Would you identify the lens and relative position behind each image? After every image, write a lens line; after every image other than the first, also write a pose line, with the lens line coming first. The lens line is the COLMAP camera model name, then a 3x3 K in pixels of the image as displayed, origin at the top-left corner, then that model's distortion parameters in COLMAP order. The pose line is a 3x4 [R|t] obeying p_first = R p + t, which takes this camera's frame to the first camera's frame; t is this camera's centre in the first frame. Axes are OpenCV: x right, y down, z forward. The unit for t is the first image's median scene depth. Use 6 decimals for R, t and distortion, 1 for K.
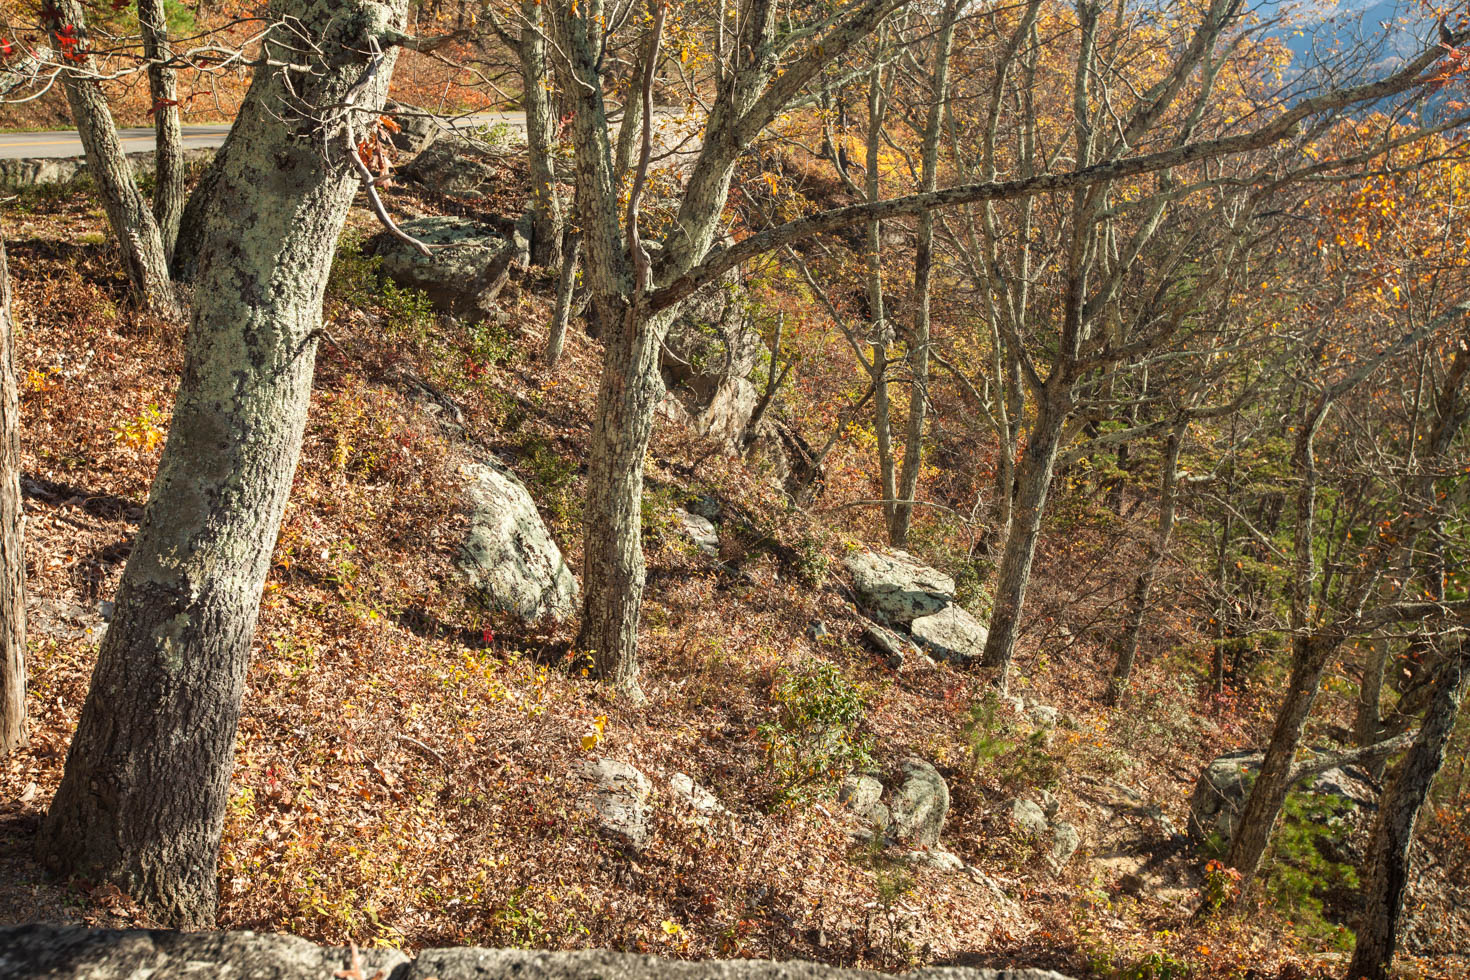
lens RADIAL K [[1643.7, 0, 729.6], [0, 1643.7, 535.3], [0, 0, 1]] dist [0.010455, 0.313858]
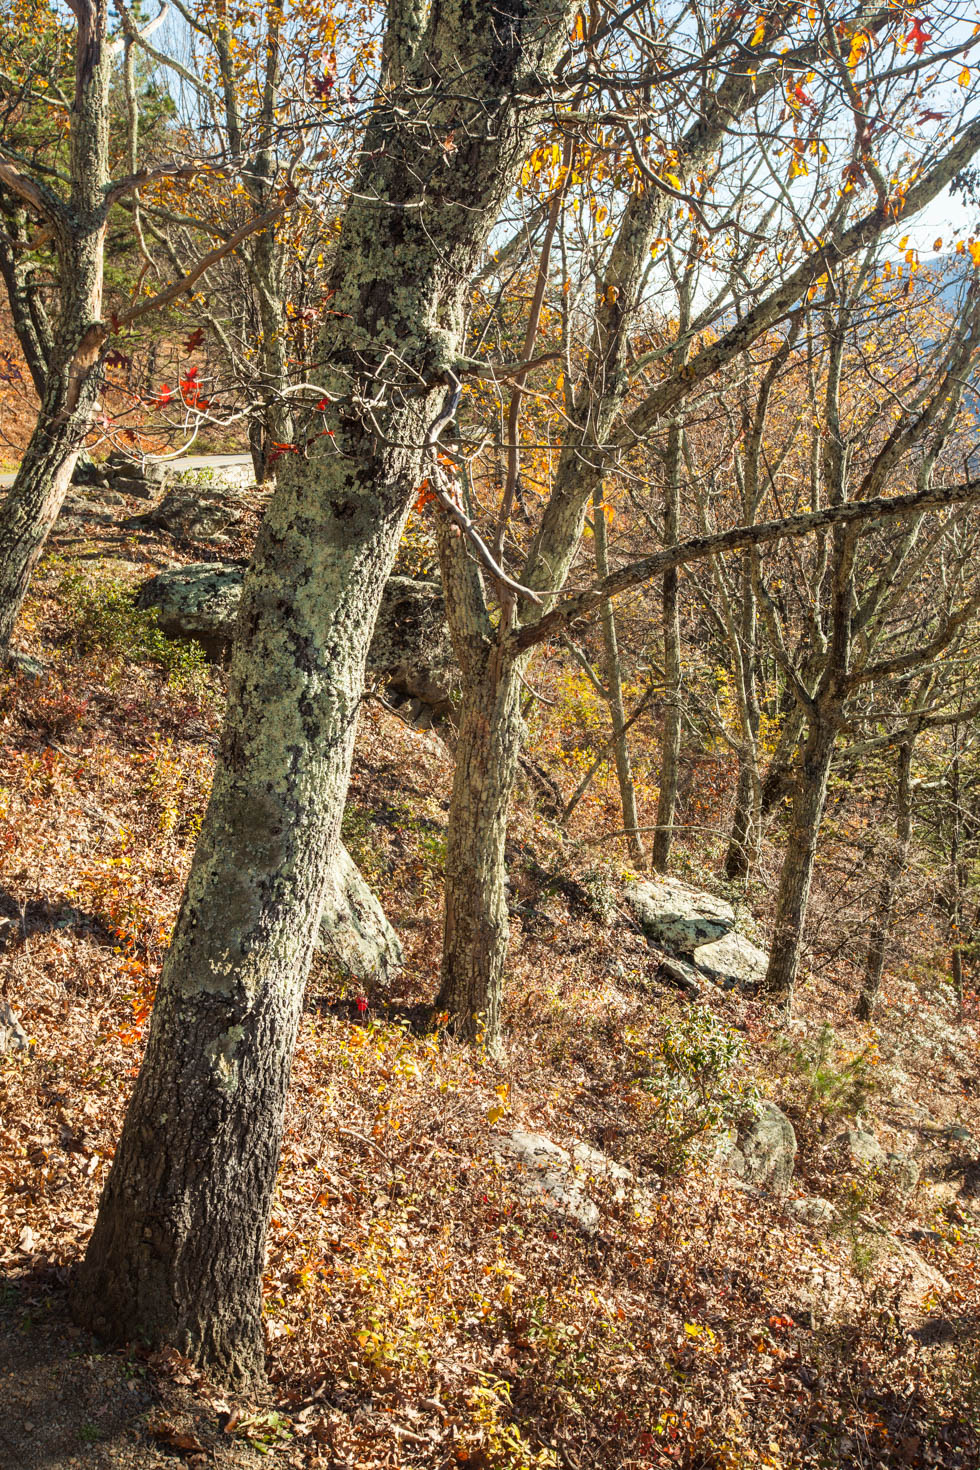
lens RADIAL K [[1643.7, 0, 490.7], [0, 1643.7, 775.1], [0, 0, 1]] dist [0.010455, 0.313858]
pose [[0.996395, -0.058691, 0.061255, -0.233114], [0.061891, 0.996743, -0.051708, -0.030151], [-0.058021, 0.055313, 0.996782, 0.112414]]
